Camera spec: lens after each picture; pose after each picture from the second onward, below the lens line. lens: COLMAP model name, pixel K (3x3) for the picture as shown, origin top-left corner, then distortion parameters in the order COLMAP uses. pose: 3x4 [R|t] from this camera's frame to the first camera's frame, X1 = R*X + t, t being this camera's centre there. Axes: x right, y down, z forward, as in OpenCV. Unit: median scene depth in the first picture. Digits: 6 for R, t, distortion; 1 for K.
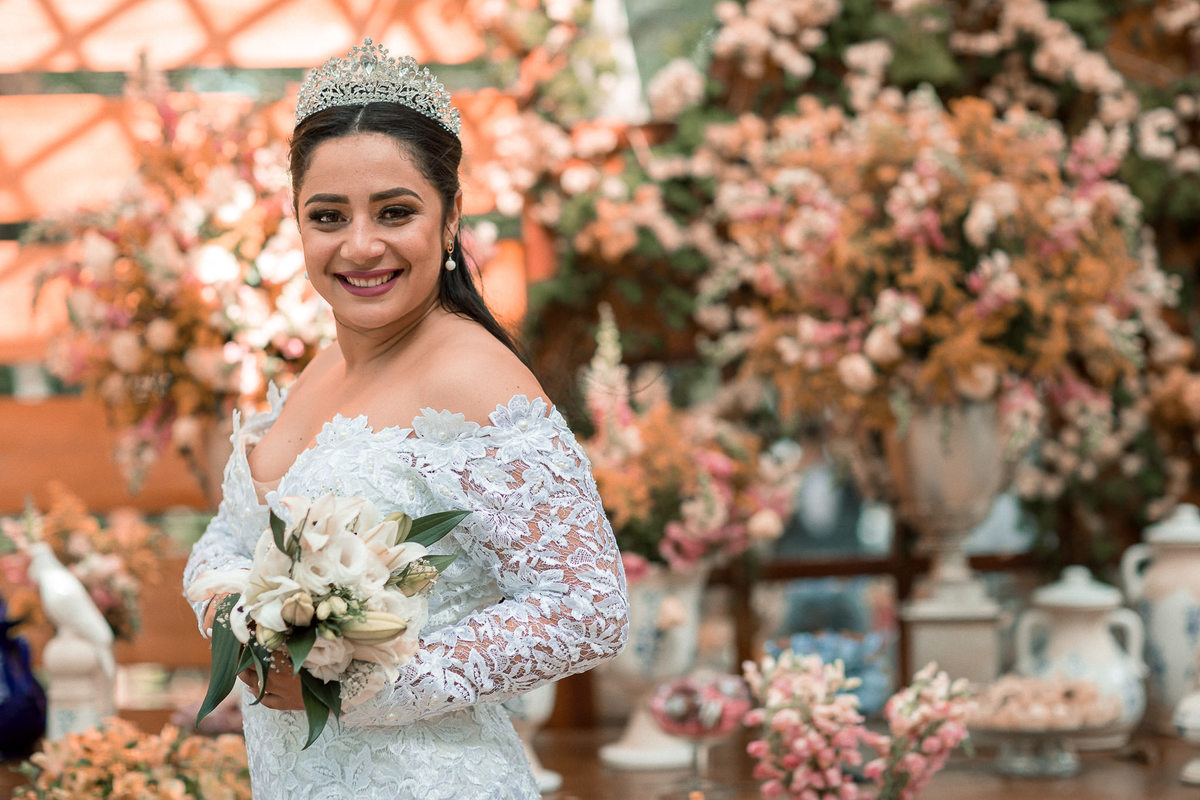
lens RADIAL K [[2918.0, 0, 596.7], [0, 2918.0, 393.5], [0, 0, 1]] dist [0.086543, 0.000000]
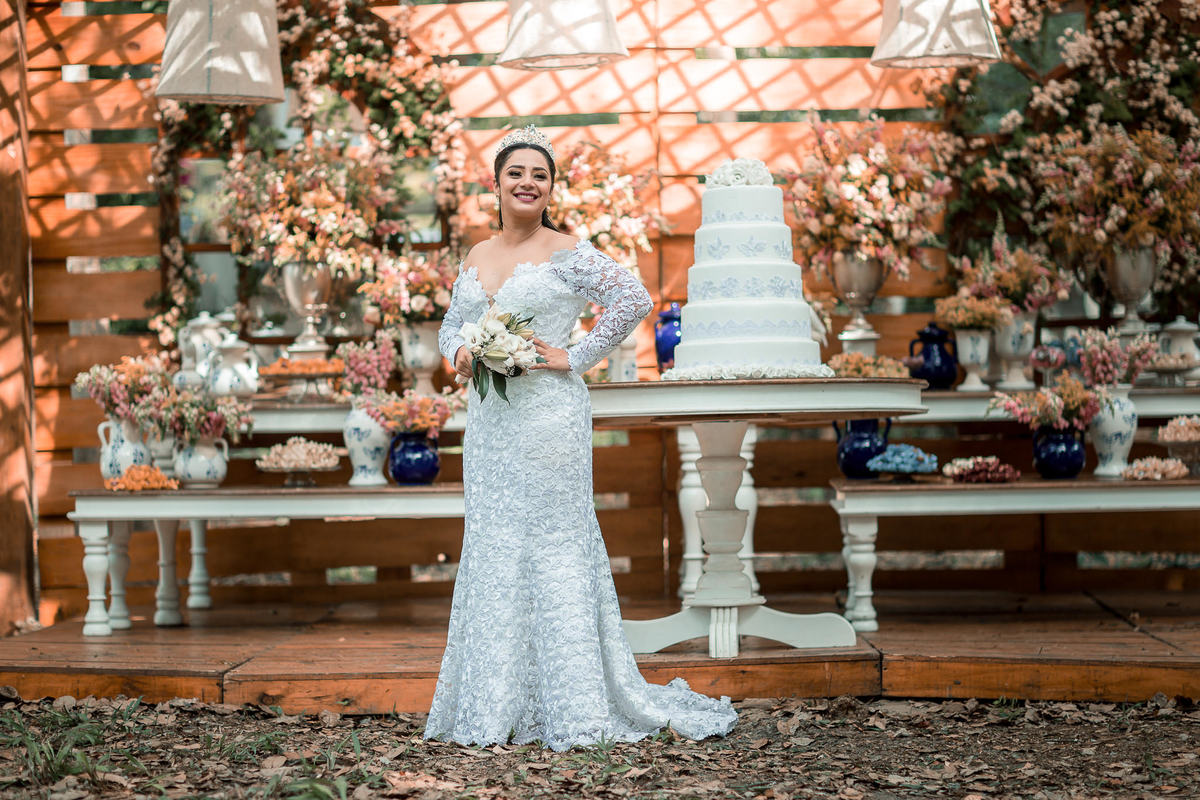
lens RADIAL K [[2918.0, 0, 603.0], [0, 2918.0, 404.6], [0, 0, 1]] dist [0.086543, 0.000000]
pose [[0.999836, 0.008269, 0.016104, -0.386746], [-0.008560, 0.999800, 0.018076, 0.097998], [-0.015952, -0.018211, 0.999707, -1.566556]]
